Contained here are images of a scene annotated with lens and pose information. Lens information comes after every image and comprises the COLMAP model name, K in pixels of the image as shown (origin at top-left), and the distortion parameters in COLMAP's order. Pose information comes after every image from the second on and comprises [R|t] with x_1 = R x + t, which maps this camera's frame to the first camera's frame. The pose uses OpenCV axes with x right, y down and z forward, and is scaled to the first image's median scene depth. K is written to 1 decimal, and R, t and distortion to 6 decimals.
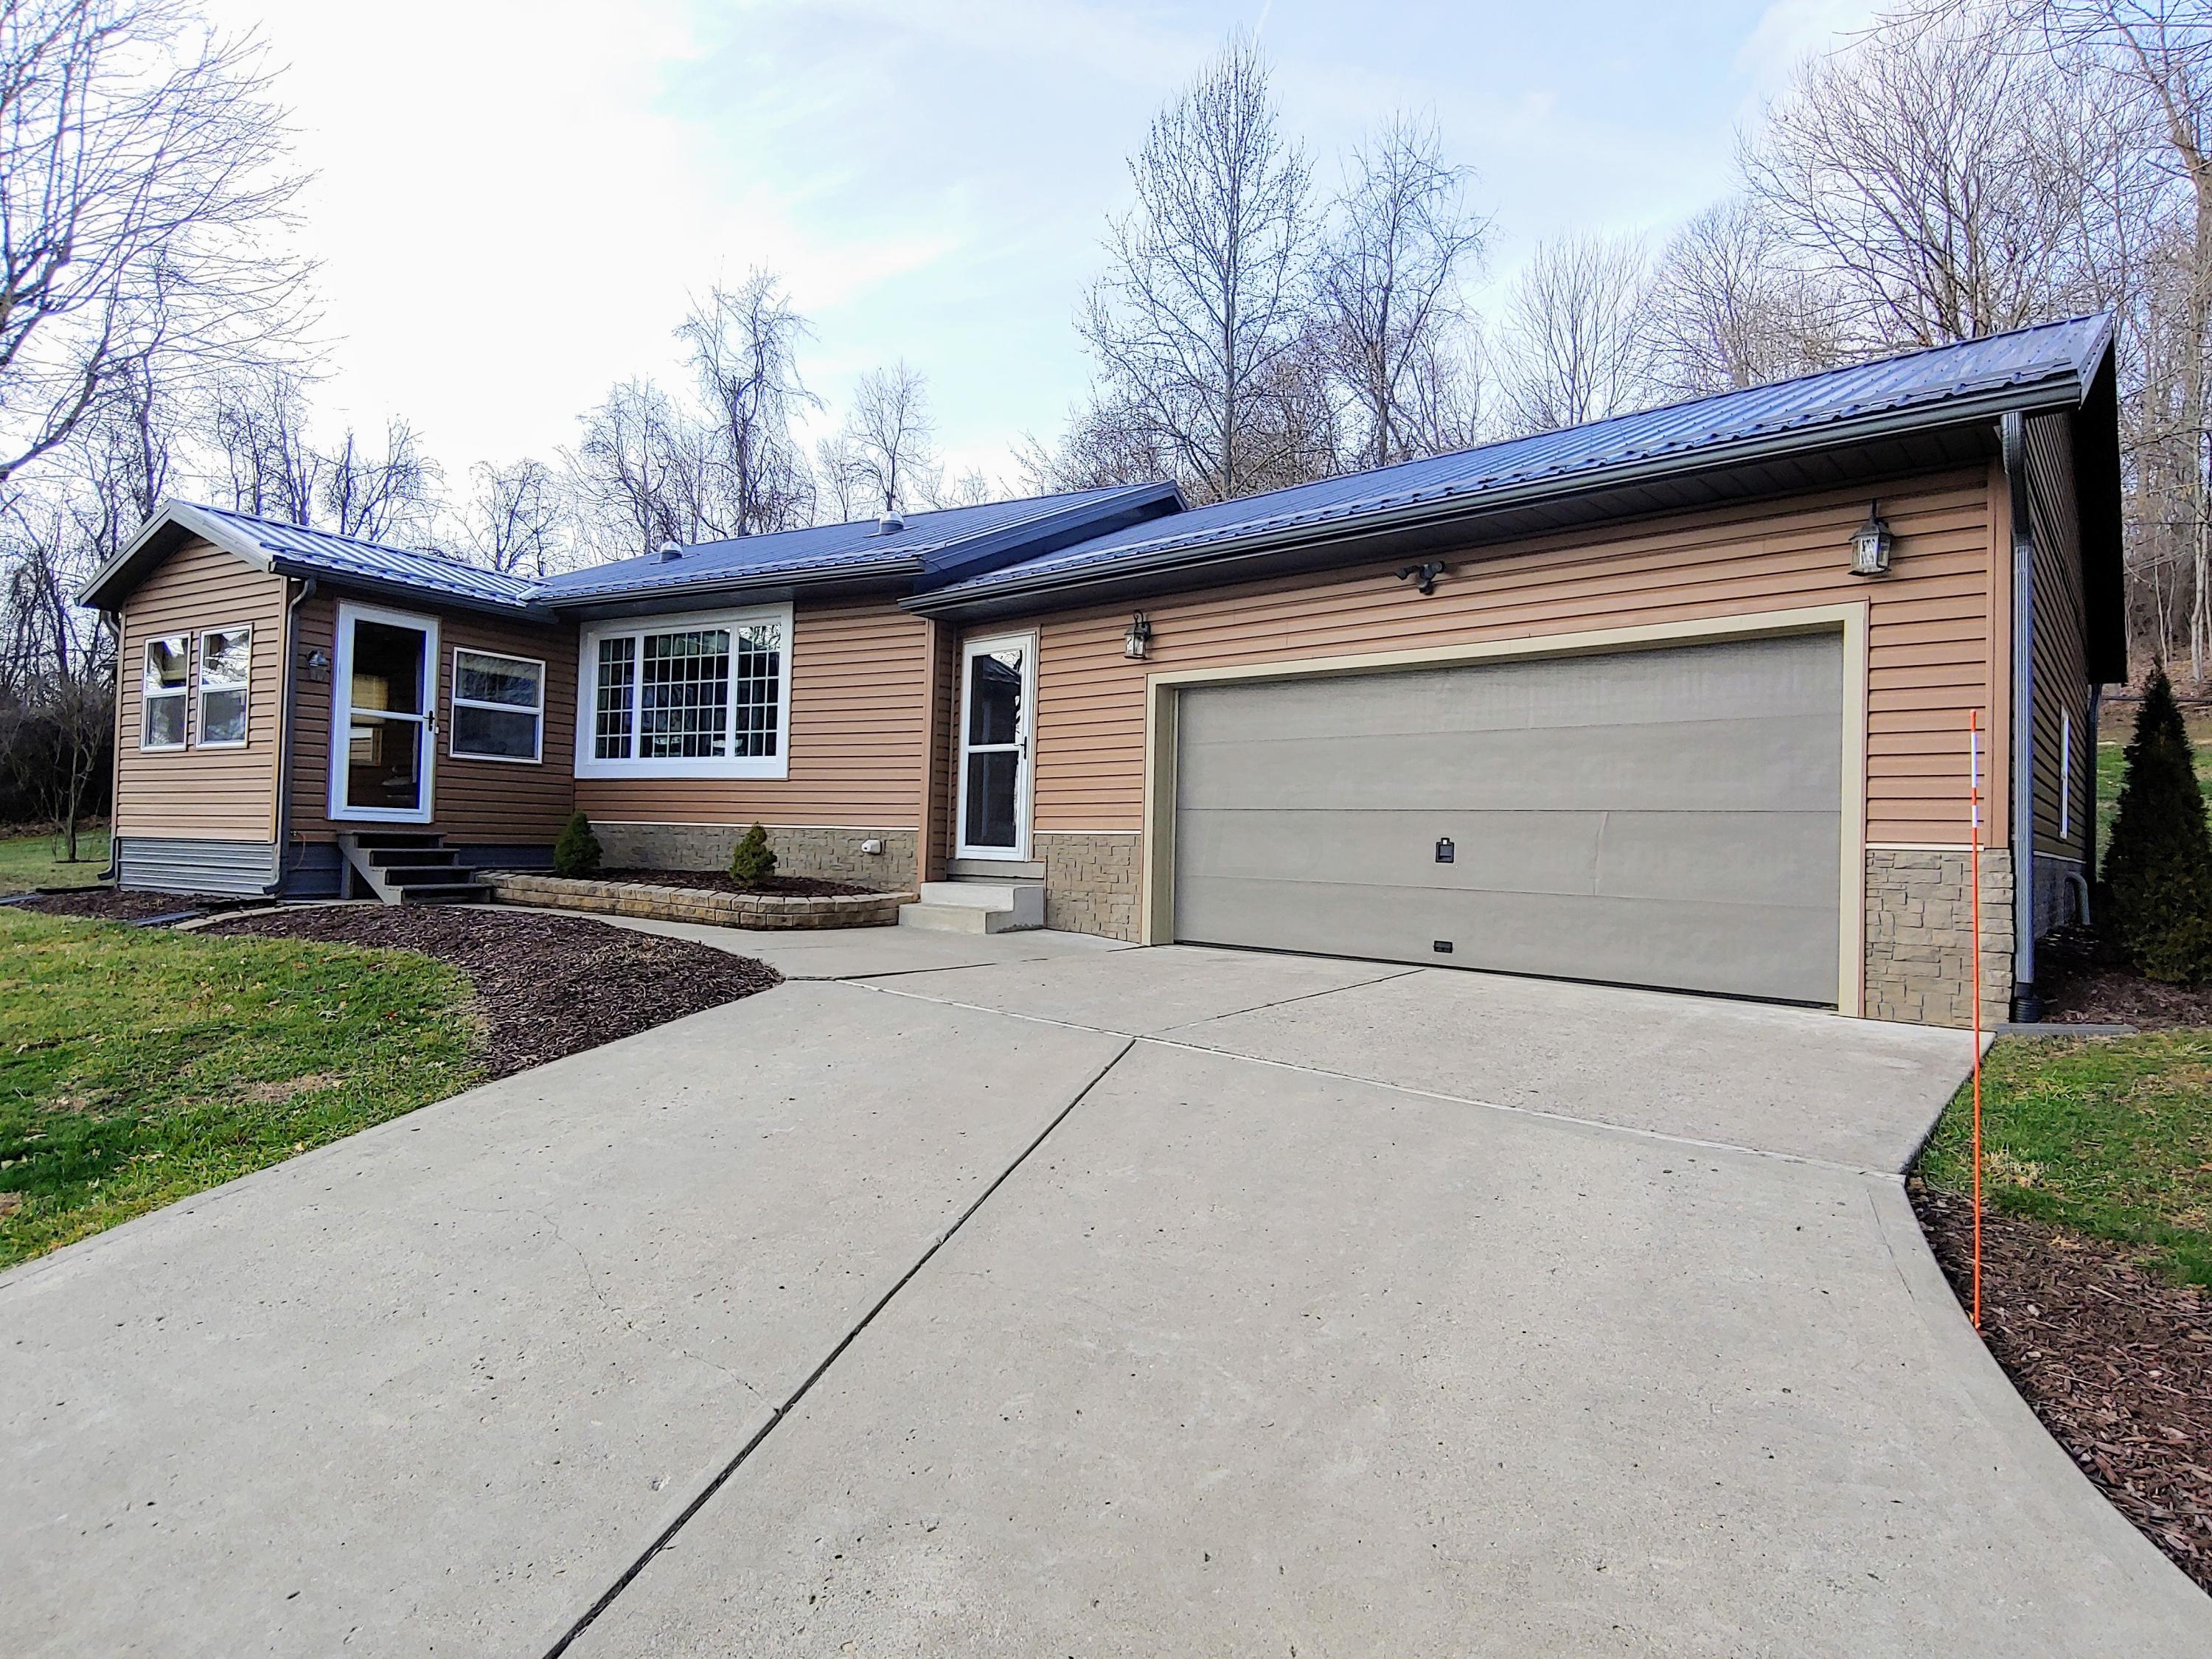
lens RADIAL K [[1184.3, 0, 1106.0], [0, 1184.3, 829.5], [0, 0, 1]] dist [-0.016746, 0.001136]
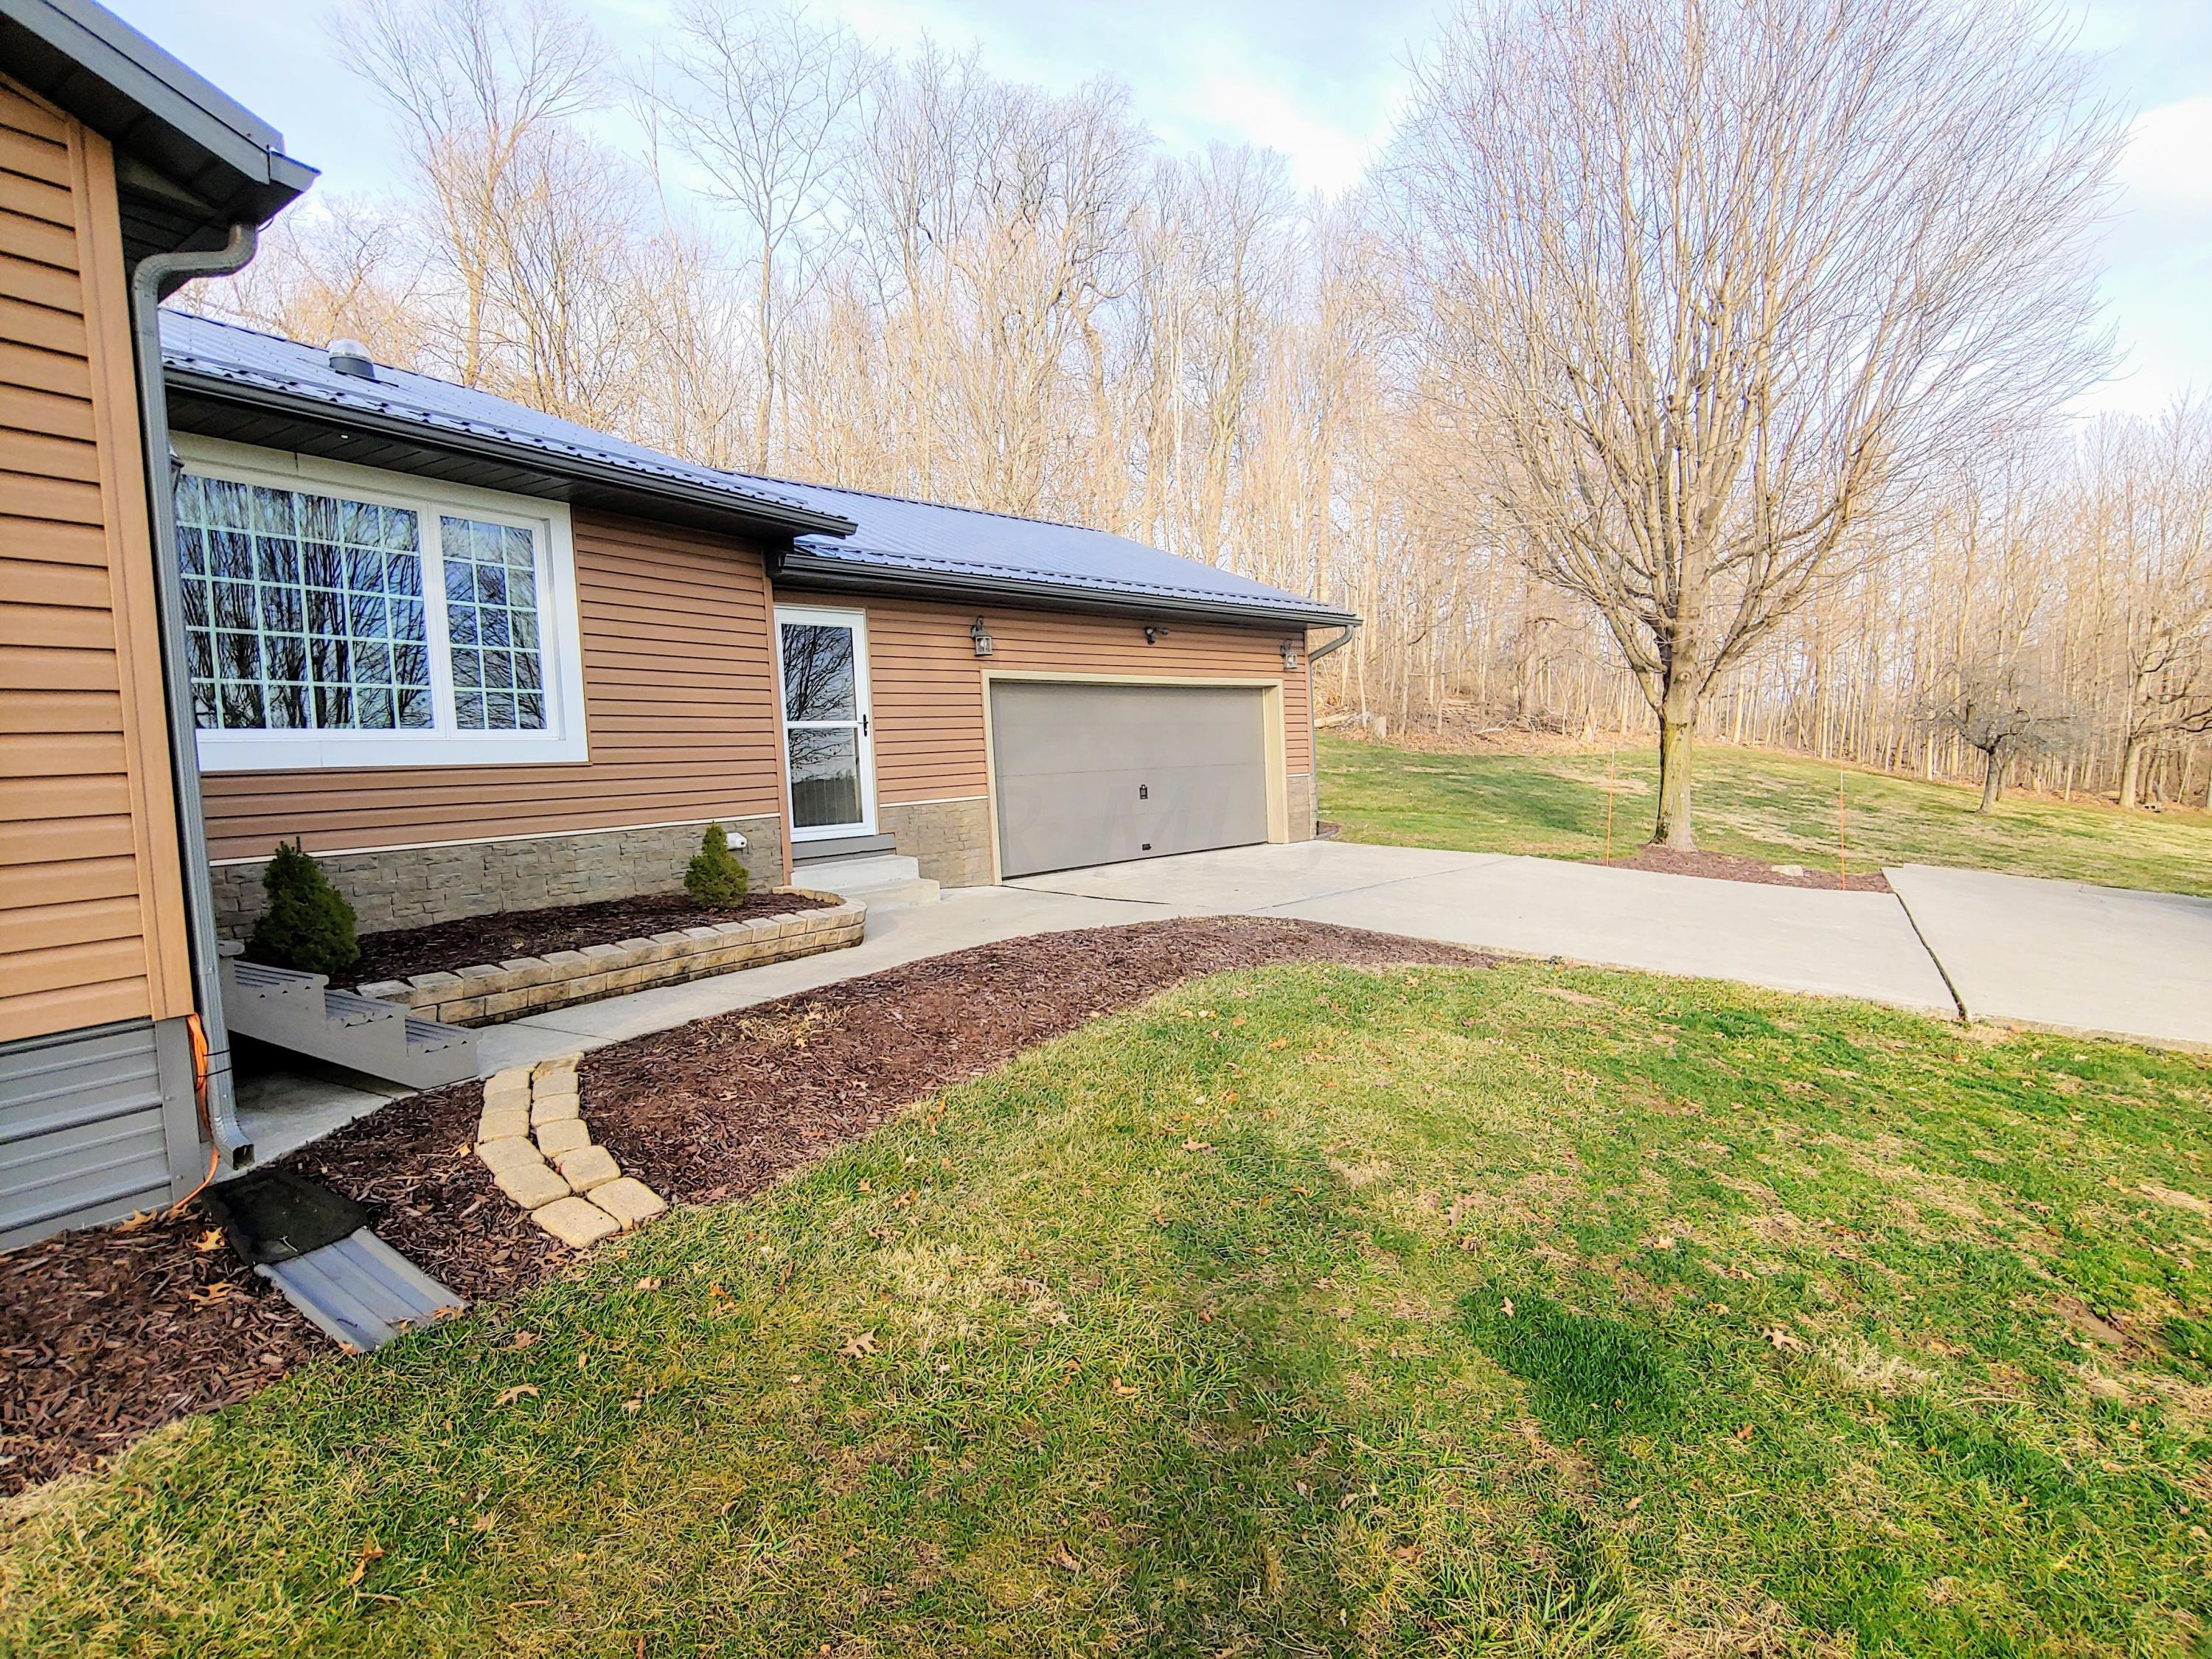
lens RADIAL K [[1069.7, 0, 1106.0], [0, 1069.7, 829.5], [0, 0, 1]] dist [-0.012878, 0.000254]
pose [[0.049847, -0.095298, 0.994200, -0.856865], [0.033362, 0.995041, 0.093706, -0.050833], [-0.998200, 0.028498, 0.052779, 0.645284]]
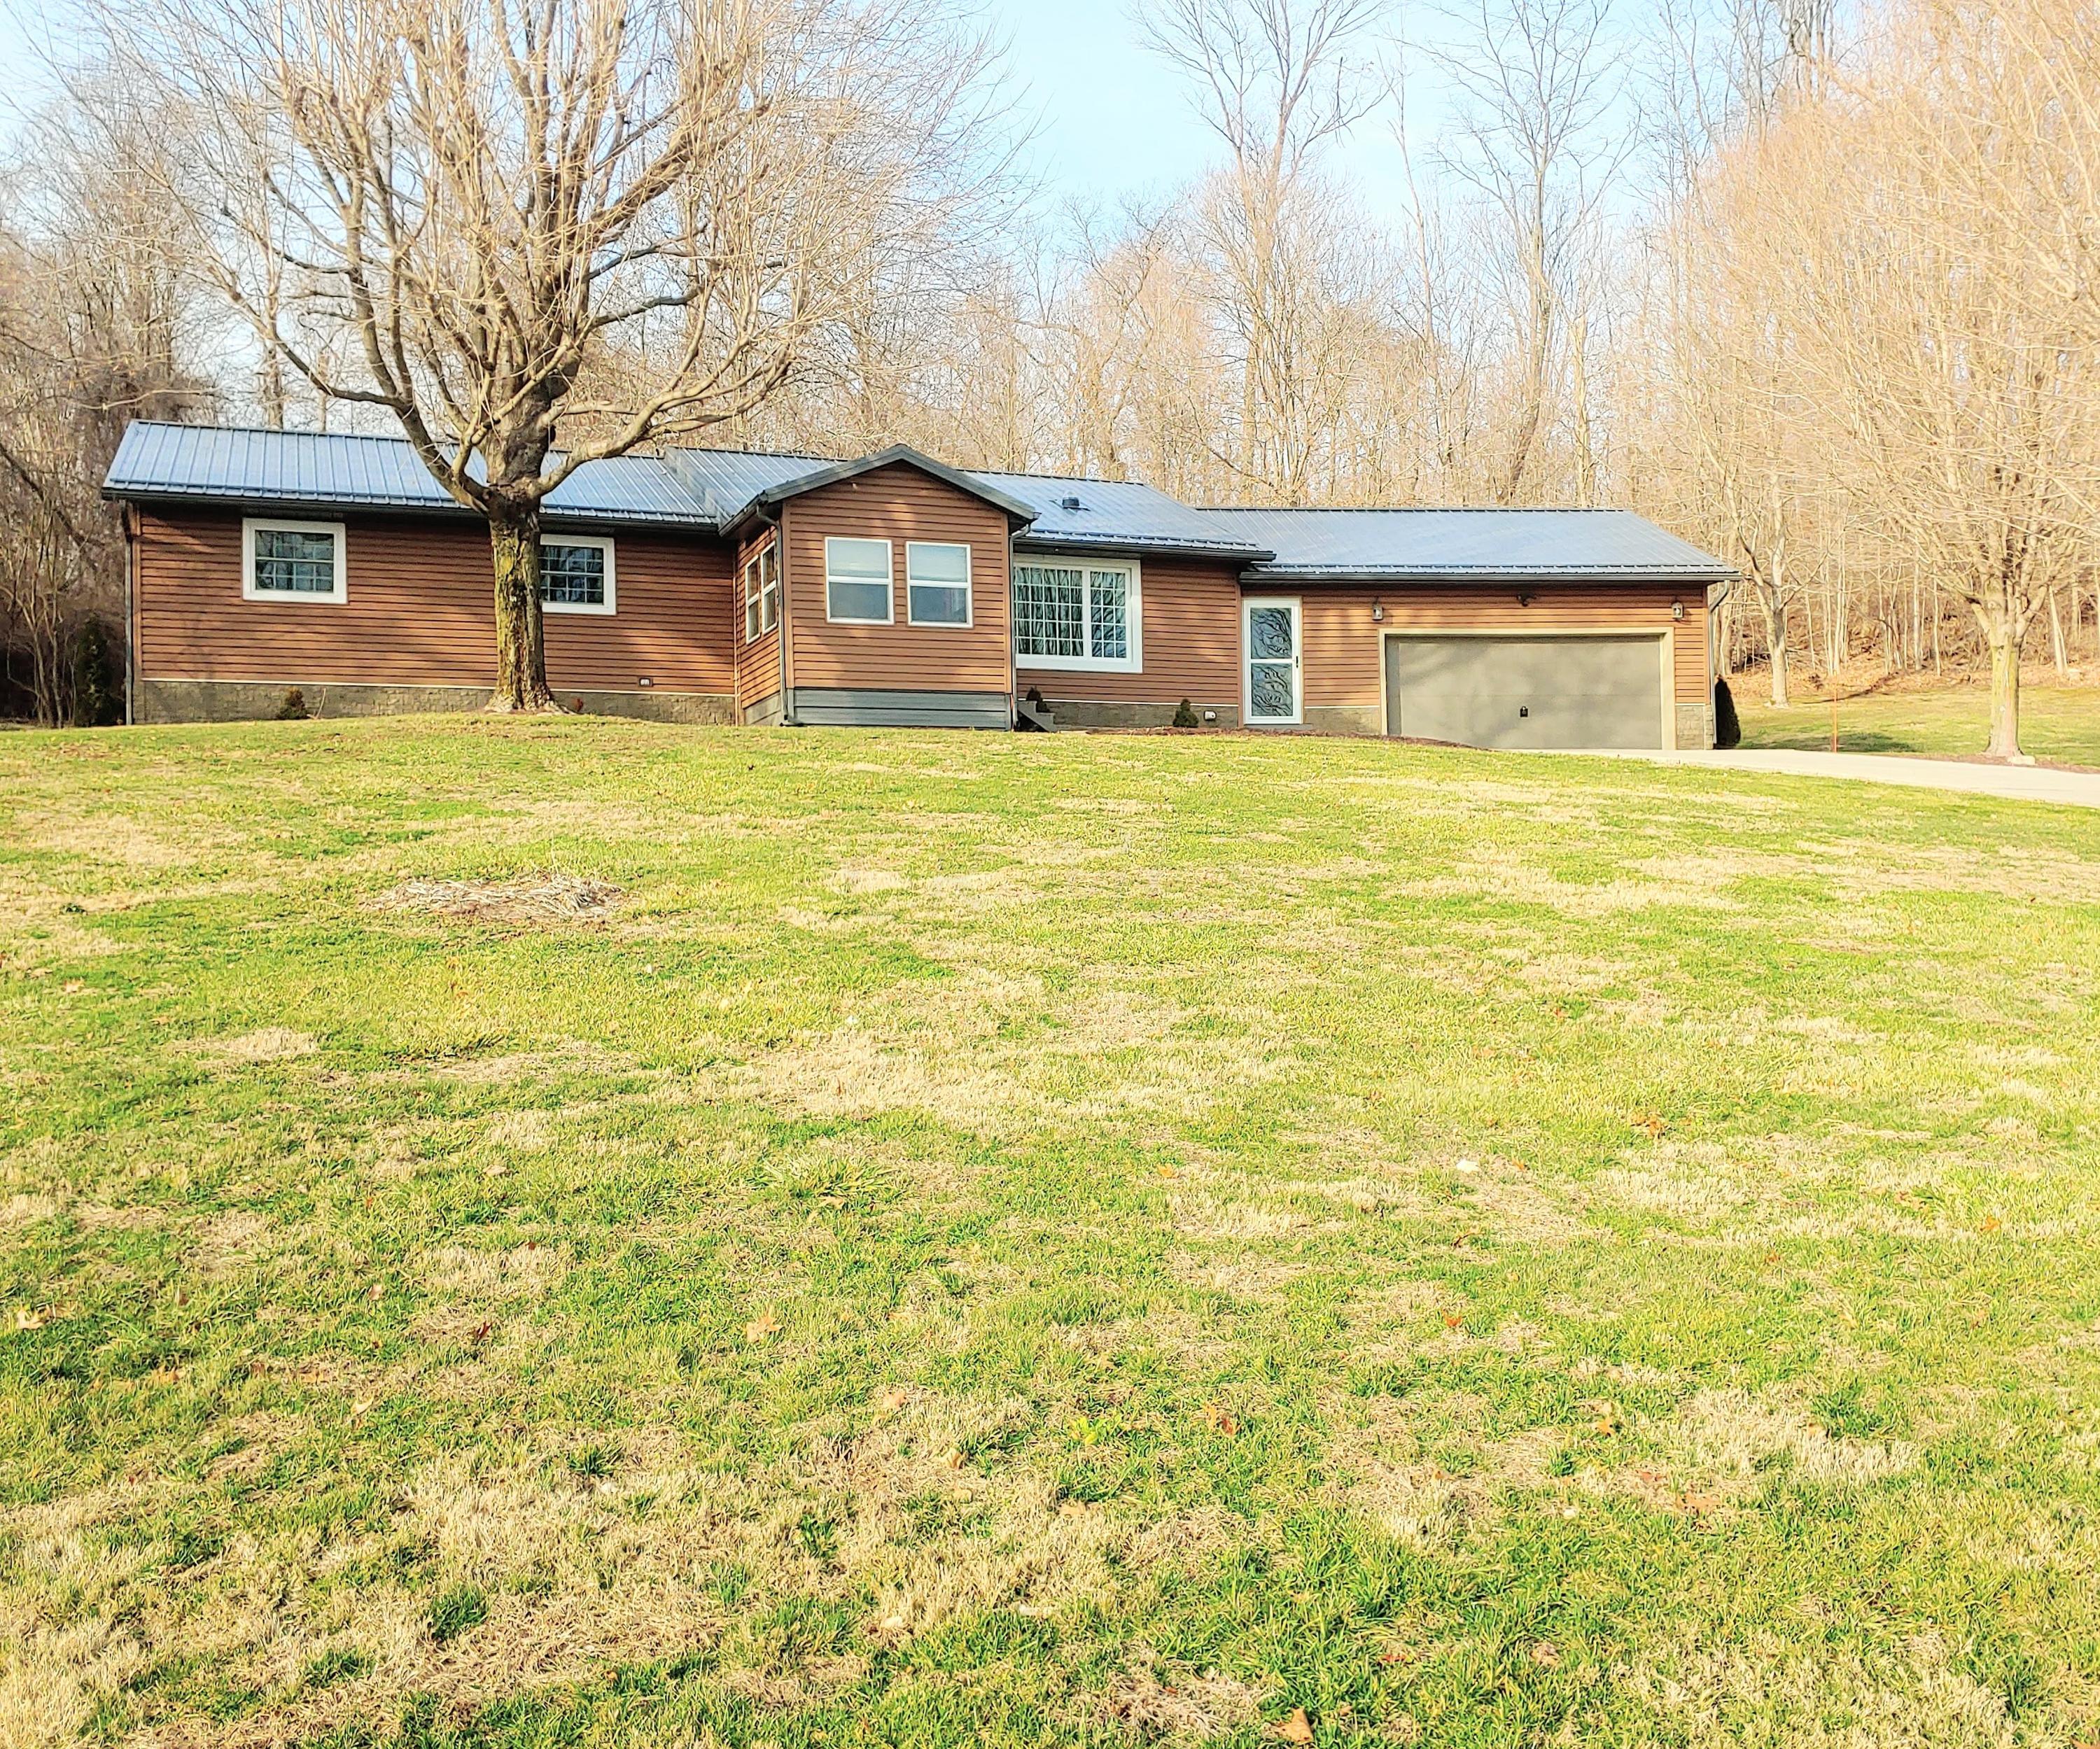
lens RADIAL K [[1950.9, 0, 1050.0], [0, 1950.9, 874.5], [0, 0, 1]] dist [0.002873, 0.001740]
pose [[0.651682, -0.019438, 0.758243, -2.268020], [0.025266, 0.999673, 0.003912, 0.207245], [-0.758072, 0.016608, 0.651960, -0.586176]]
